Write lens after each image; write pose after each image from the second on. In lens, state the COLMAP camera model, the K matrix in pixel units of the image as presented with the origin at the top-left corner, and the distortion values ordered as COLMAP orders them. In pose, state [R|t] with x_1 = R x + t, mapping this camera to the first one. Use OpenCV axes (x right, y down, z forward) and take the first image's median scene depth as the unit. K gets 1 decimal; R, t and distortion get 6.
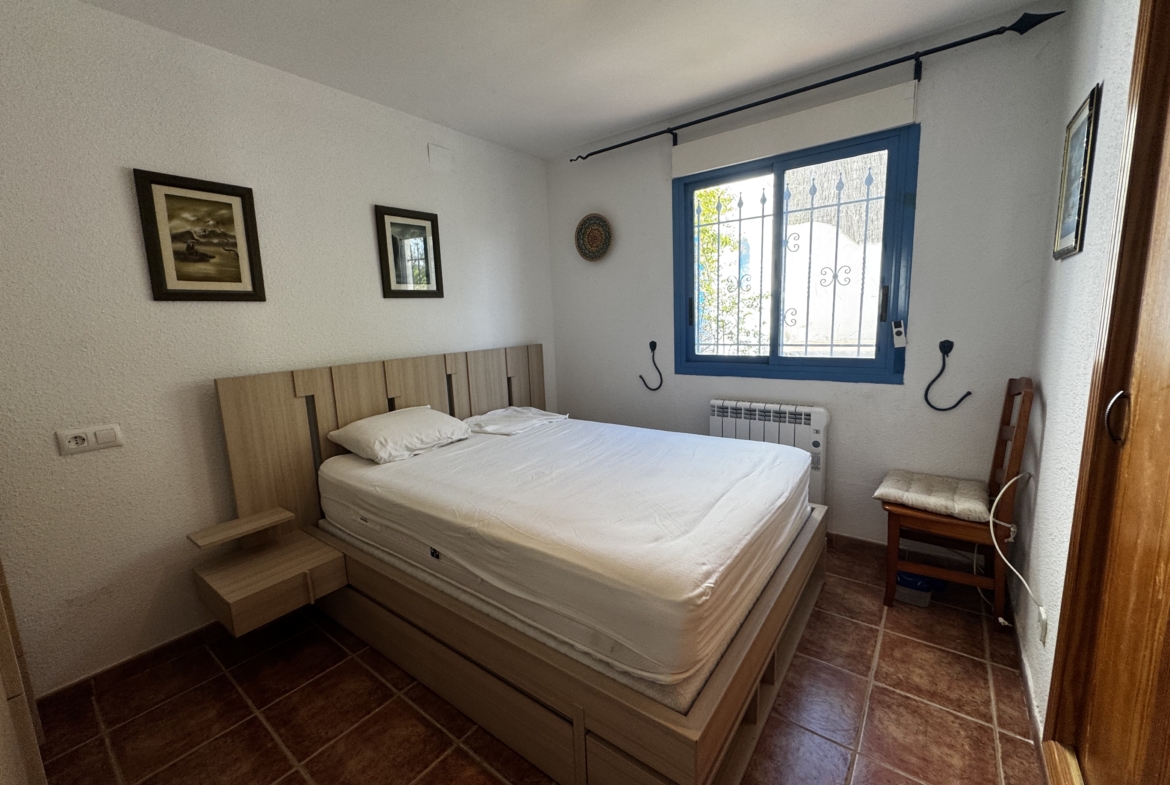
lens RADIAL K [[466.5, 0, 584.7], [0, 466.5, 389.6], [0, 0, 1]] dist [-0.006140, 0.000927]
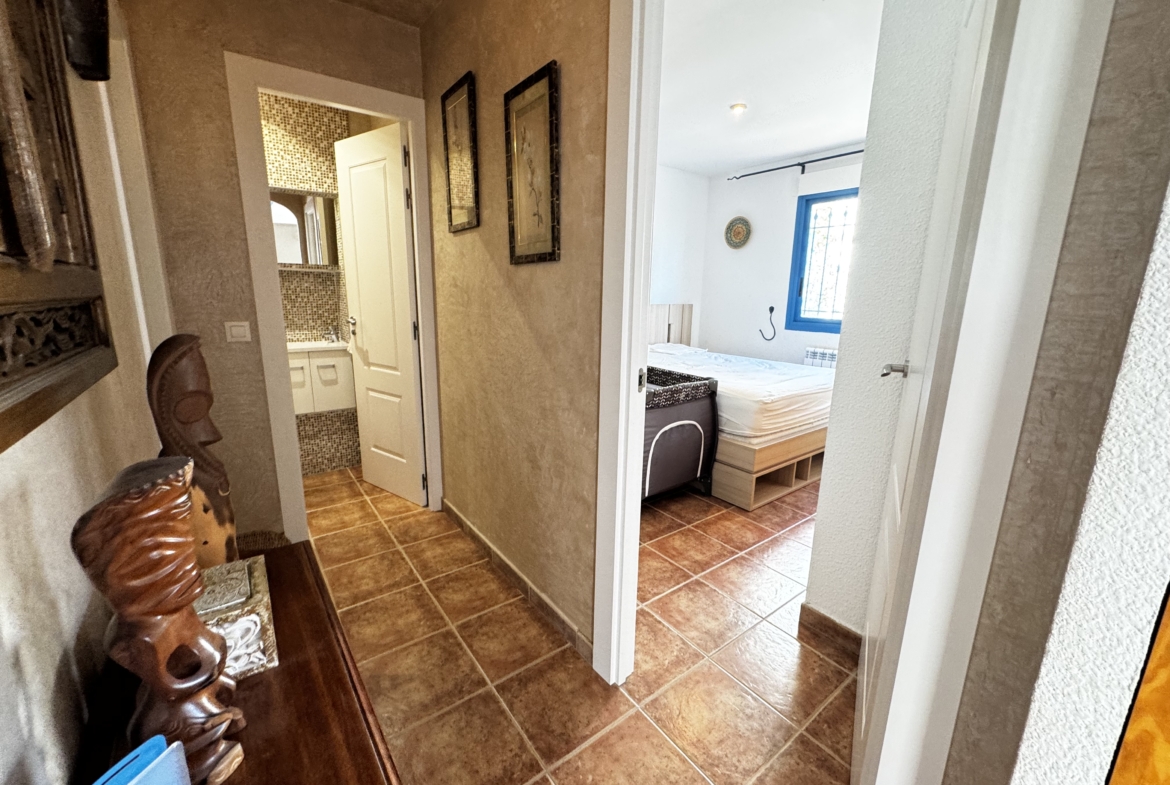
lens RADIAL K [[466.5, 0, 582.6], [0, 466.5, 390.3], [0, 0, 1]] dist [-0.006140, 0.000927]
pose [[0.960115, 0.114825, -0.254940, -0.022046], [-0.100690, 0.992601, 0.067862, 0.124217], [0.260846, -0.039486, 0.964573, -0.604246]]
